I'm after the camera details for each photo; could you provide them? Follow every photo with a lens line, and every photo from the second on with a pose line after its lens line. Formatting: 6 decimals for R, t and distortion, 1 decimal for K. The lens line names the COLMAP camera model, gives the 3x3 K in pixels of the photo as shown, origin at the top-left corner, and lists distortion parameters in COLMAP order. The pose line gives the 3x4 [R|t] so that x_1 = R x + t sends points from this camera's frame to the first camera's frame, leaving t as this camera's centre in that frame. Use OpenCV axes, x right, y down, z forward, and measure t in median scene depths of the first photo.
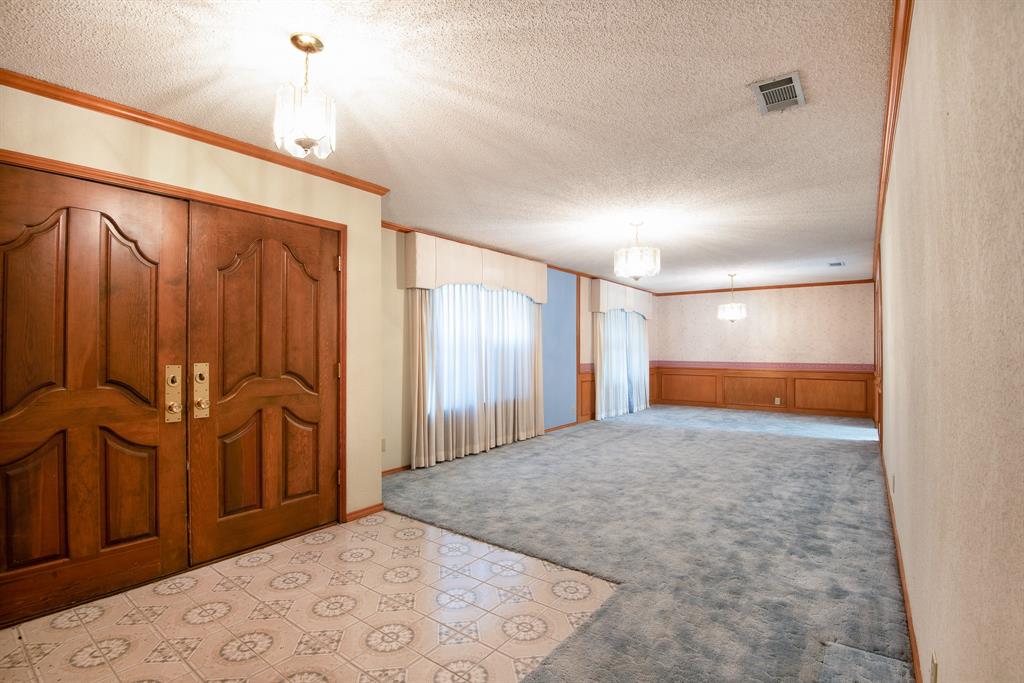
lens RADIAL K [[470.7, 0, 507.0], [0, 470.7, 344.9], [0, 0, 1]] dist [-0.038626, -0.004623]
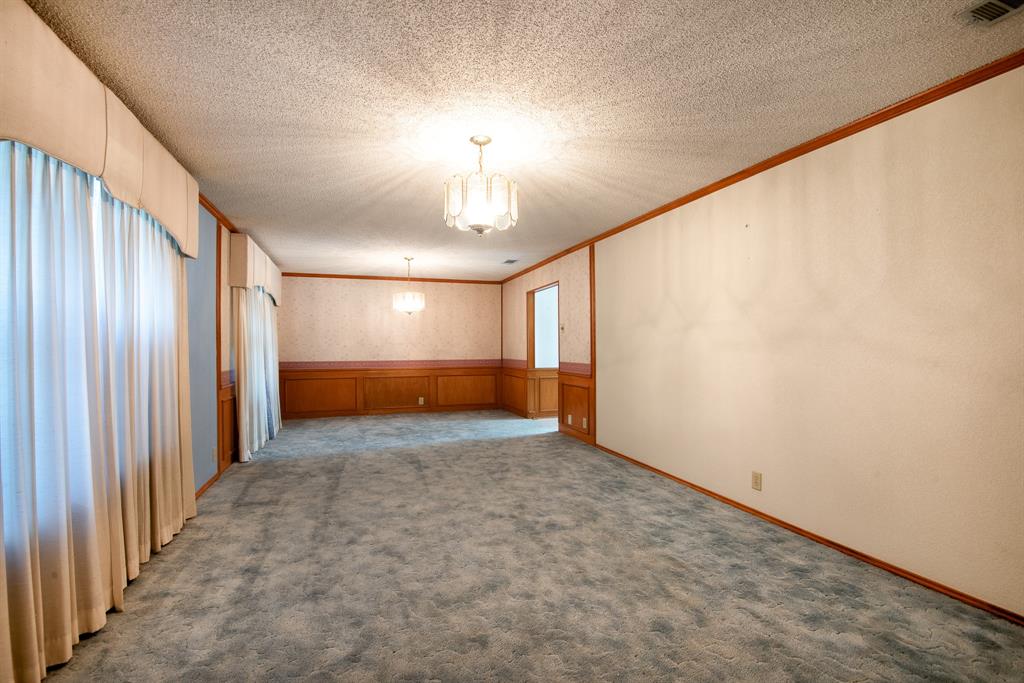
lens RADIAL K [[470.7, 0, 512.5], [0, 470.7, 348.3], [0, 0, 1]] dist [-0.038626, -0.004623]
pose [[0.561343, -0.007254, 0.827551, -0.224487], [-0.004322, 0.999922, 0.011696, 0.004598], [-0.827572, -0.010143, 0.561268, 0.693514]]
